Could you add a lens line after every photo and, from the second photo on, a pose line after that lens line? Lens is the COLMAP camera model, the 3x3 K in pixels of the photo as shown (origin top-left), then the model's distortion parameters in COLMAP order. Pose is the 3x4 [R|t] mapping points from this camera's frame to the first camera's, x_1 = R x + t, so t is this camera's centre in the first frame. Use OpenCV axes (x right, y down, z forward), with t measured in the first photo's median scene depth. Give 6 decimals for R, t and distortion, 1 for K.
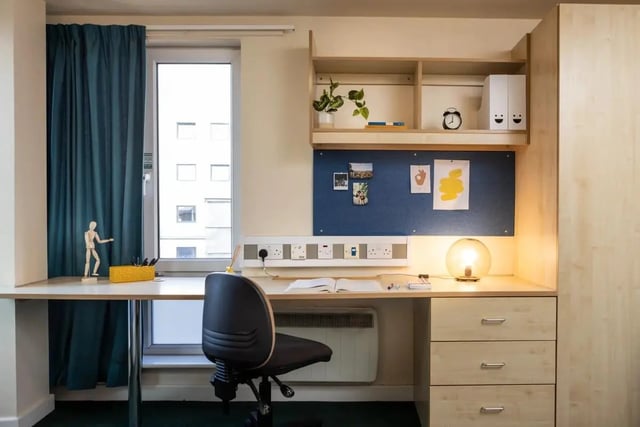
lens RADIAL K [[518.6, 0, 320.4], [0, 518.6, 213.8], [0, 0, 1]] dist [-0.002018, -0.010214]
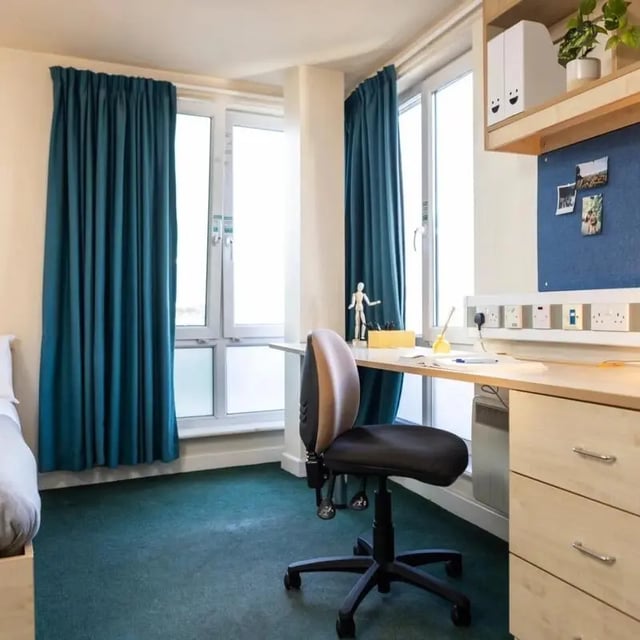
lens RADIAL K [[671.0, 0, 323.2], [0, 671.0, 317.8], [0, 0, 1]] dist [0.001016, 0.000000]
pose [[0.343865, 0.006161, -0.938999, 0.668627], [-0.002583, 0.999981, 0.005615, 0.069959], [0.939015, 0.000494, 0.343874, 0.482707]]
